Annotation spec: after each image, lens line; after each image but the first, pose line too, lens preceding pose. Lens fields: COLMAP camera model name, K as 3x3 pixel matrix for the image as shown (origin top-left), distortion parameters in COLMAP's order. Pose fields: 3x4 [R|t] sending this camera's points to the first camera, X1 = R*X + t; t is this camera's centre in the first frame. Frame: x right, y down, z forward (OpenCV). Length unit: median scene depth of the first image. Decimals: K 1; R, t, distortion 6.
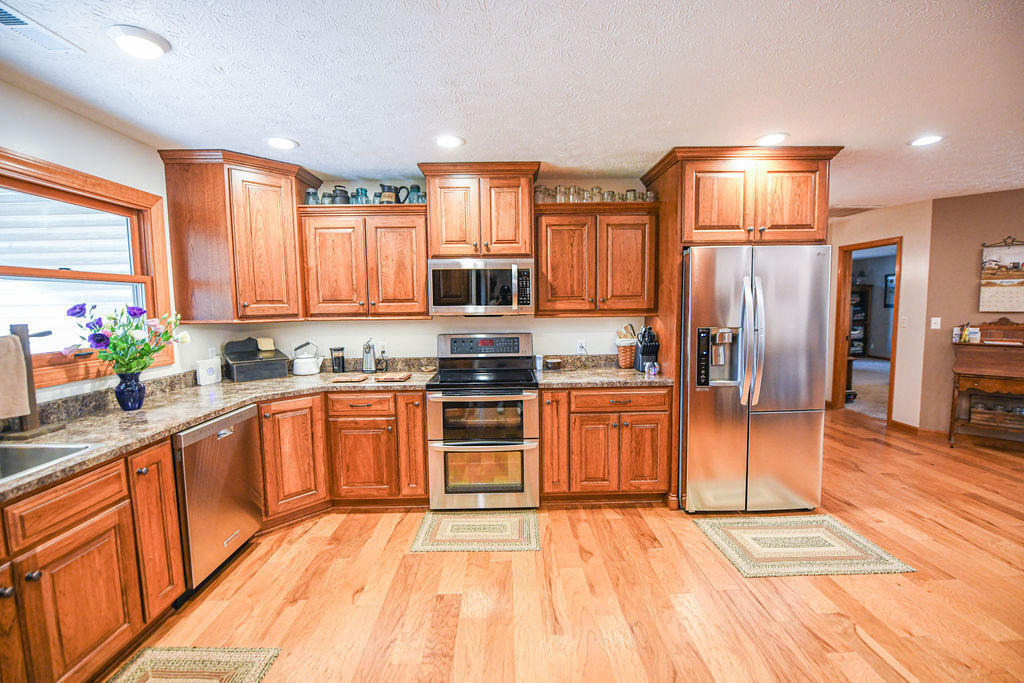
lens RADIAL K [[408.0, 0, 520.9], [0, 408.0, 336.9], [0, 0, 1]] dist [-0.015894, -0.002479]
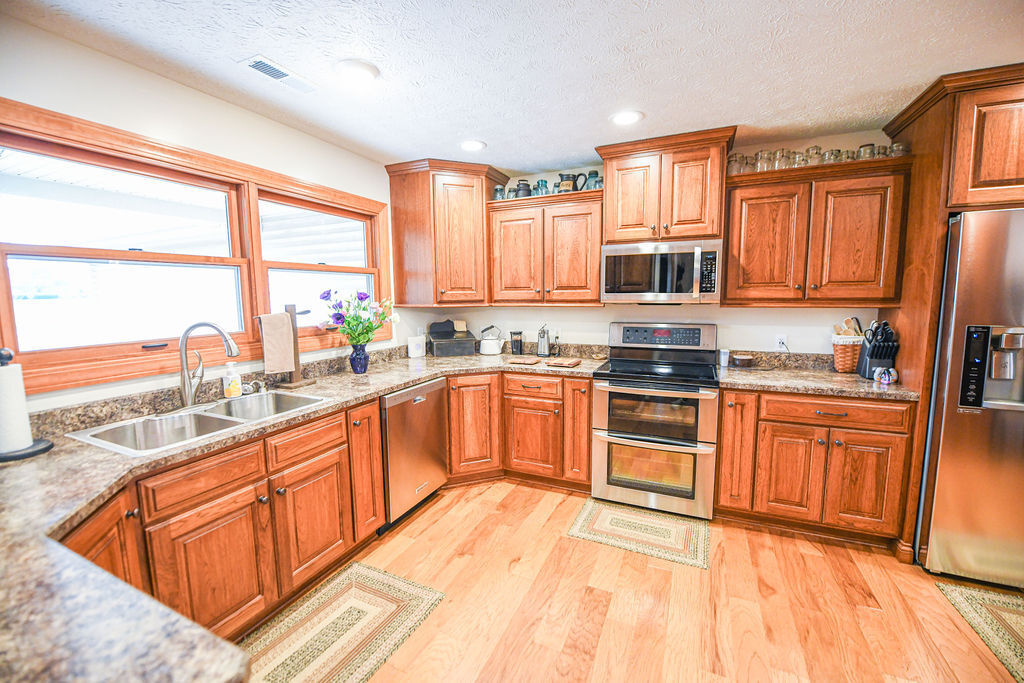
lens RADIAL K [[408.0, 0, 512.7], [0, 408.0, 339.0], [0, 0, 1]] dist [-0.015894, -0.002479]
pose [[0.903003, 0.050360, -0.426672, 0.010613], [-0.035292, 0.998445, 0.043155, -0.000540], [0.428182, -0.023911, 0.903376, 0.022142]]
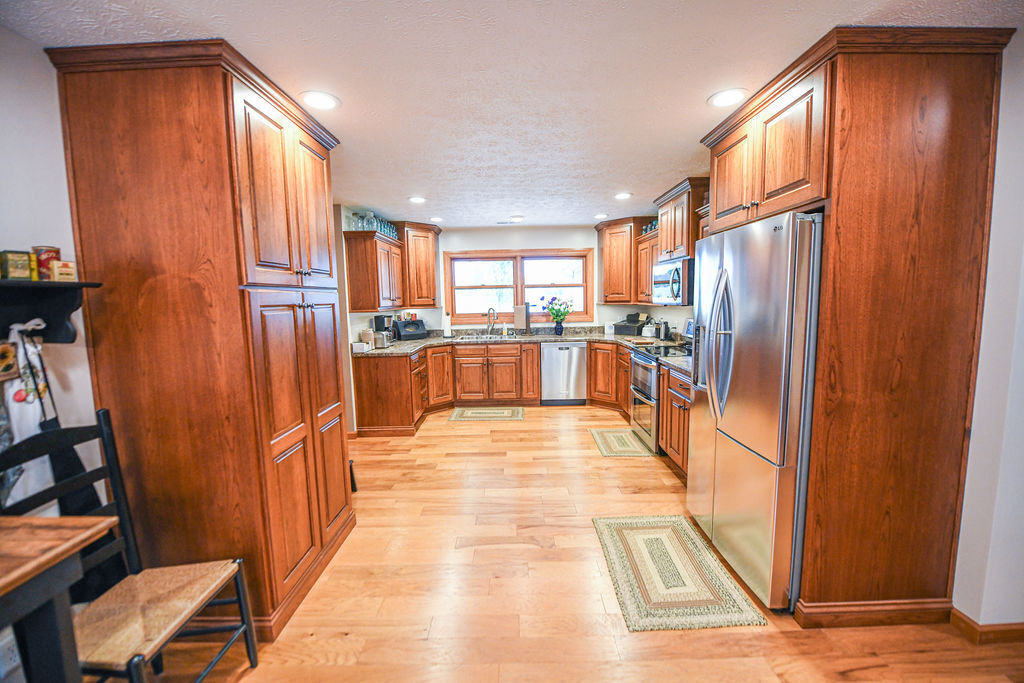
lens RADIAL K [[408.0, 0, 517.3], [0, 408.0, 339.9], [0, 0, 1]] dist [-0.015894, -0.002479]
pose [[-0.007724, 0.117105, -0.993089, 1.299285], [-0.060531, 0.991243, 0.117358, -0.069077], [0.998136, 0.061019, -0.000567, 0.533822]]
